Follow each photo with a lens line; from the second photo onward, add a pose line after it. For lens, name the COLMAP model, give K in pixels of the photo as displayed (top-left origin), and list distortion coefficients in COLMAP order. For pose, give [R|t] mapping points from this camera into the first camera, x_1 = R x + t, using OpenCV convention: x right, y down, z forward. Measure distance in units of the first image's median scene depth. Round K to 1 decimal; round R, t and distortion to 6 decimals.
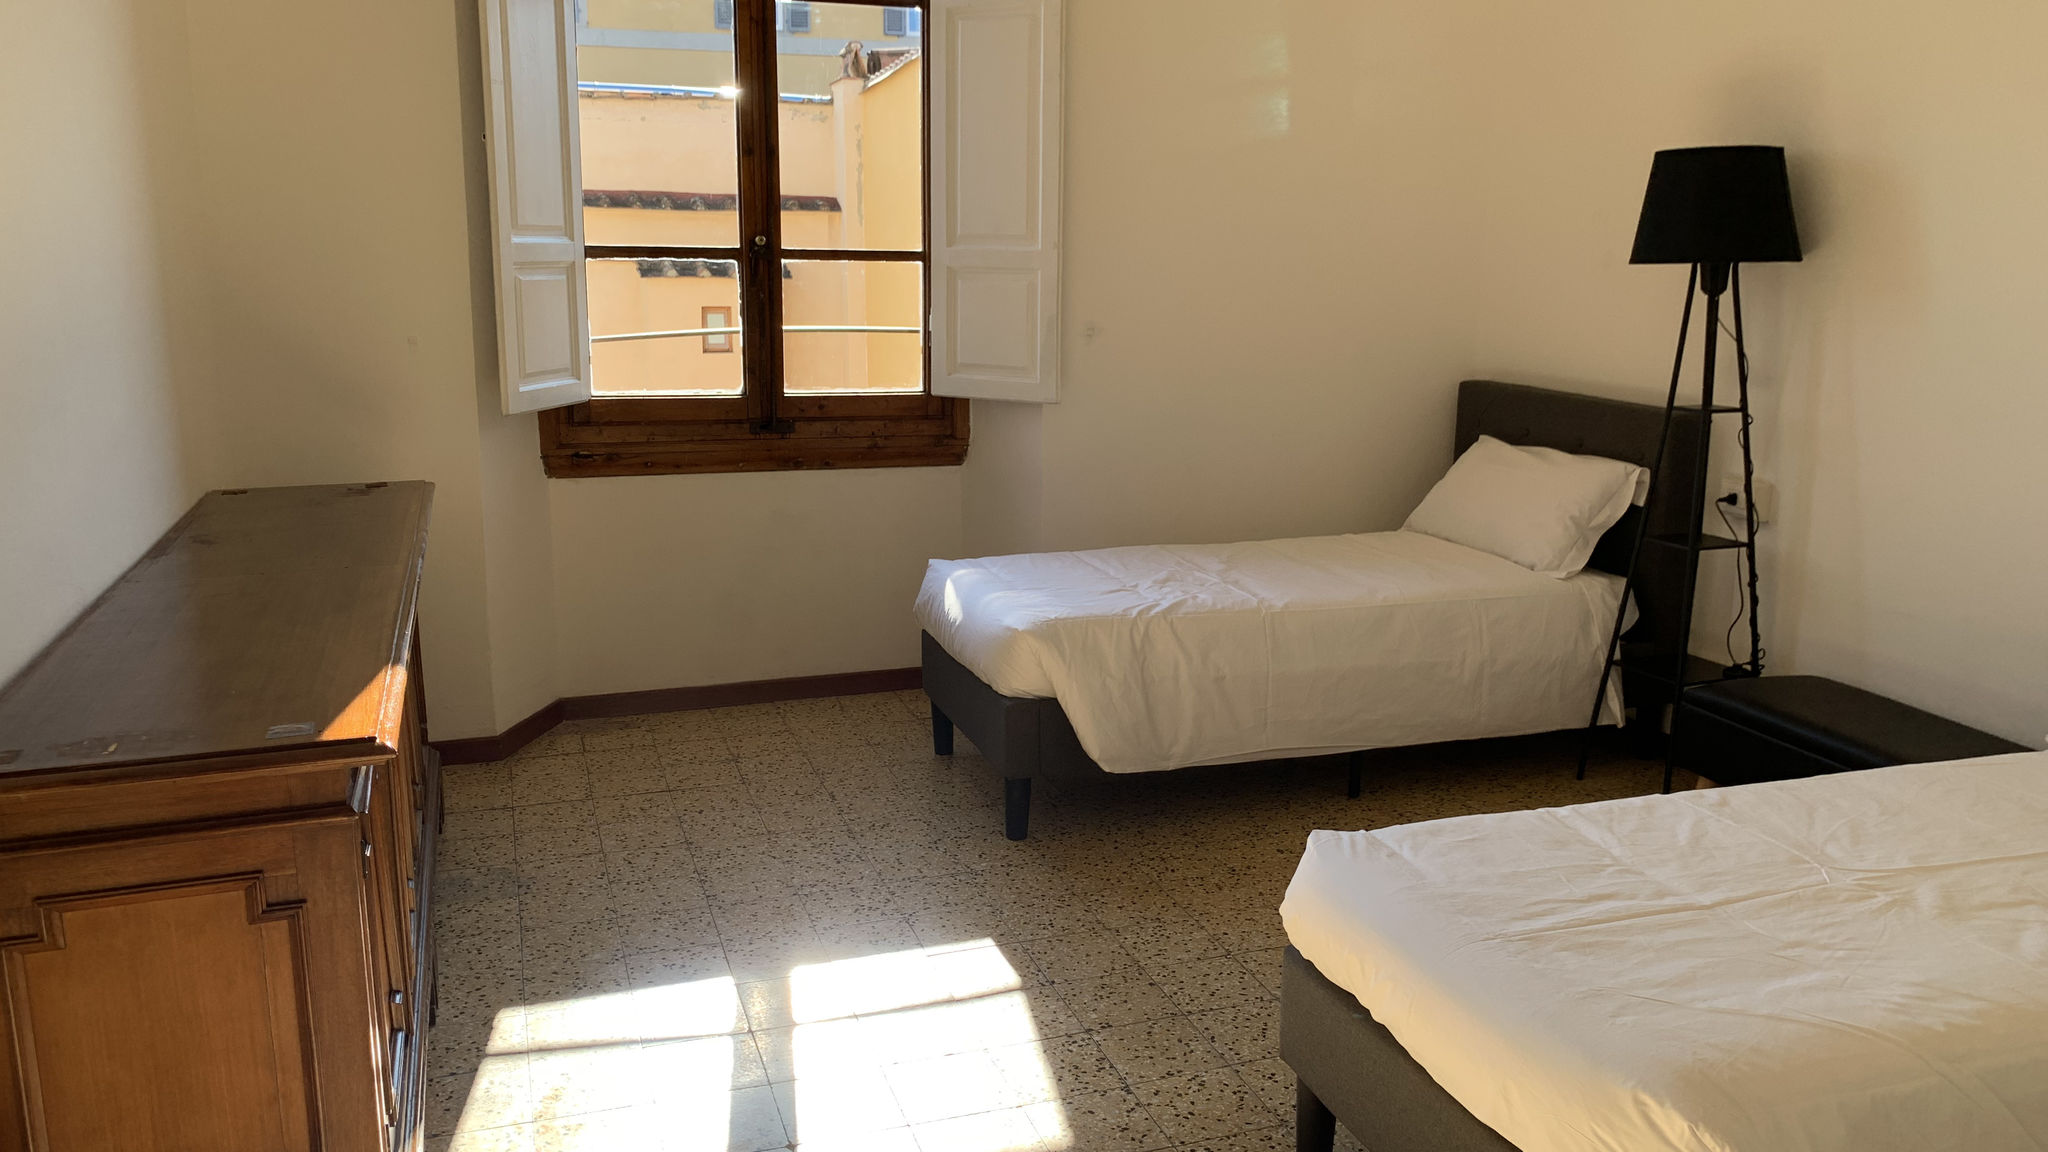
lens RADIAL K [[1542.3, 0, 1009.6], [0, 1542.3, 564.8], [0, 0, 1]] dist [0.097668, -0.150392]
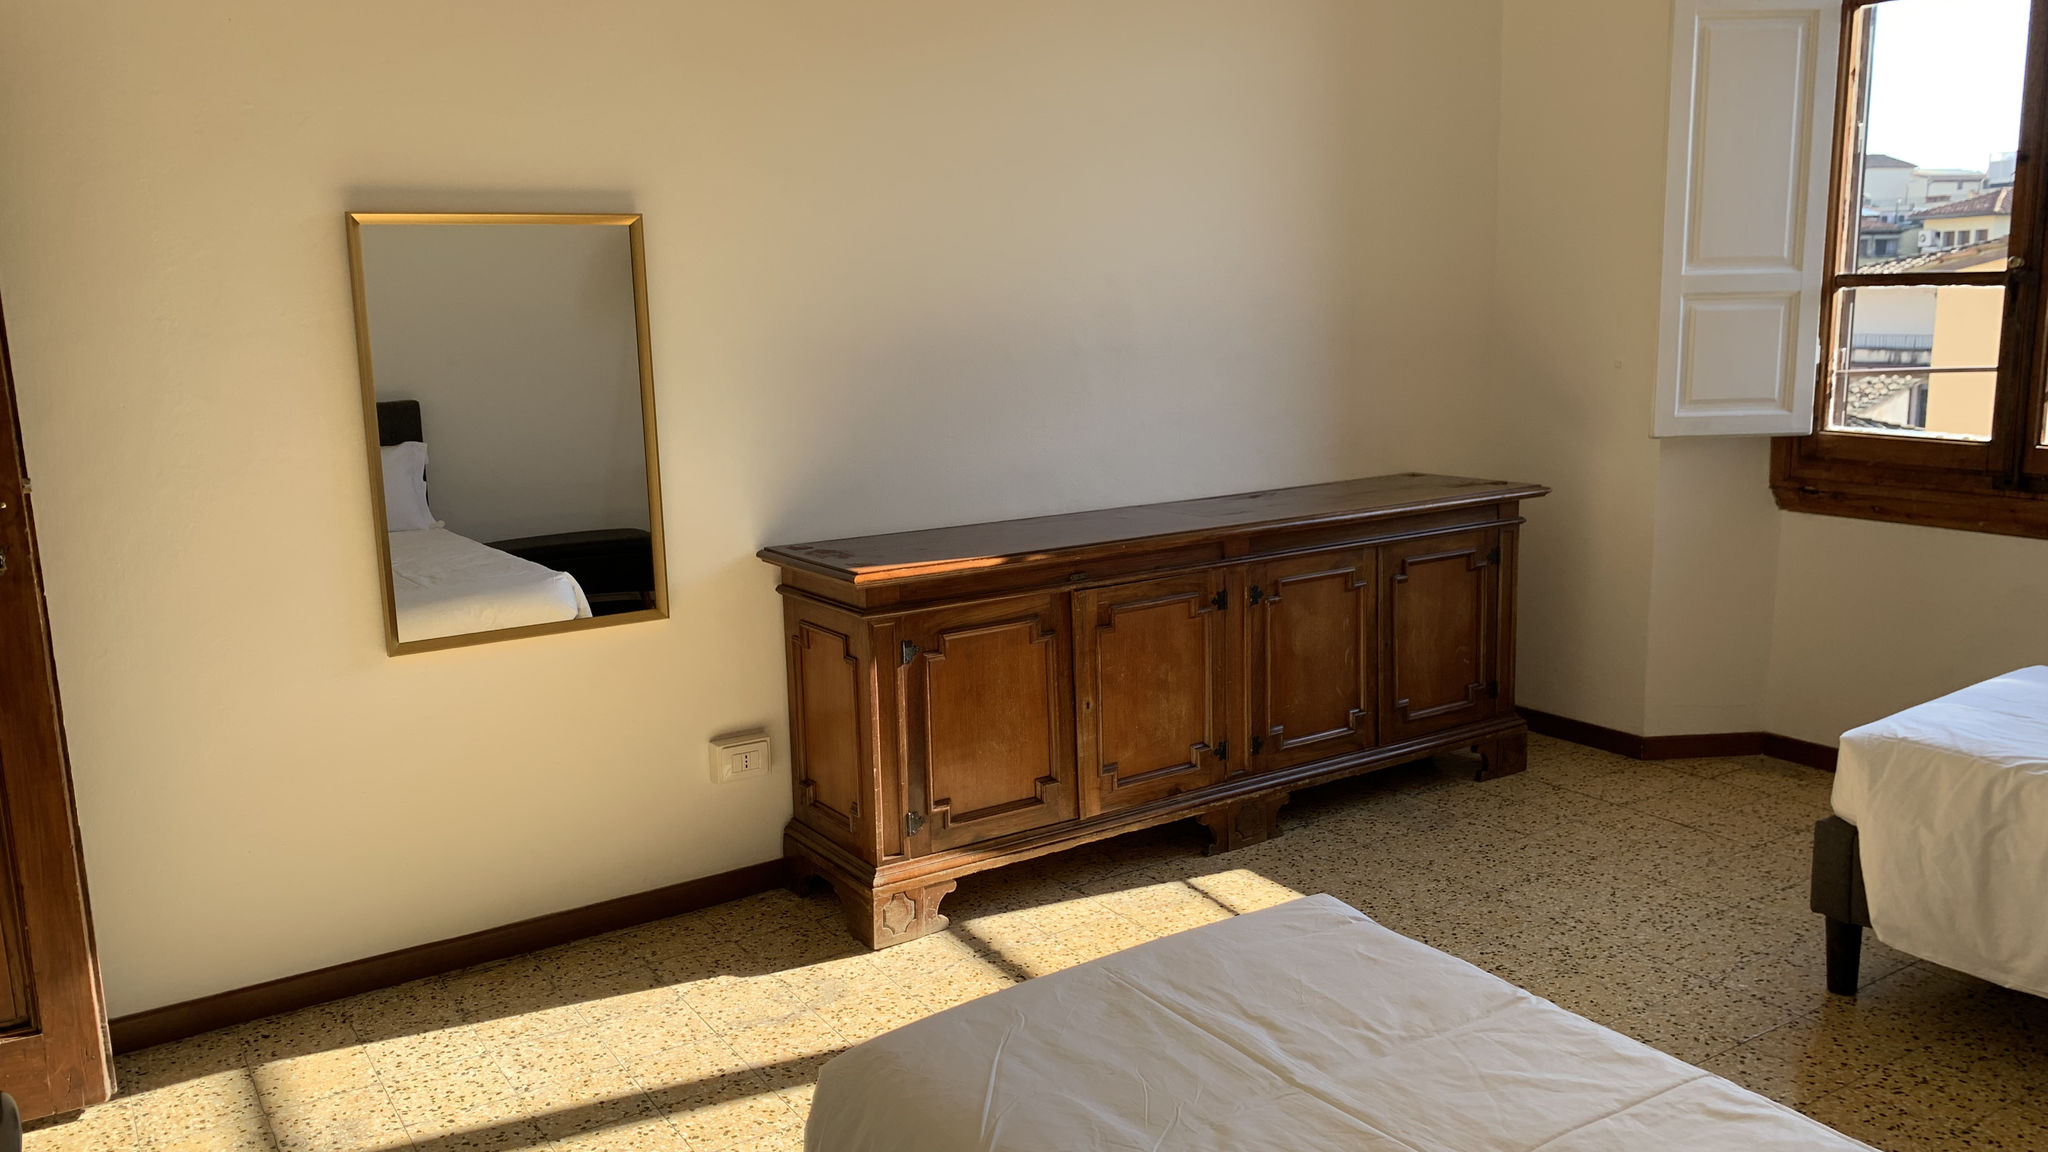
lens RADIAL K [[1514.0, 0, 1027.5], [0, 1514.0, 583.3], [0, 0, 1]] dist [0.005768, 0.000209]
pose [[0.261222, 0.170811, -0.950046, 0.576217], [-0.173195, 0.976541, 0.127953, -0.057651], [0.949614, 0.131119, 0.284677, 0.316052]]
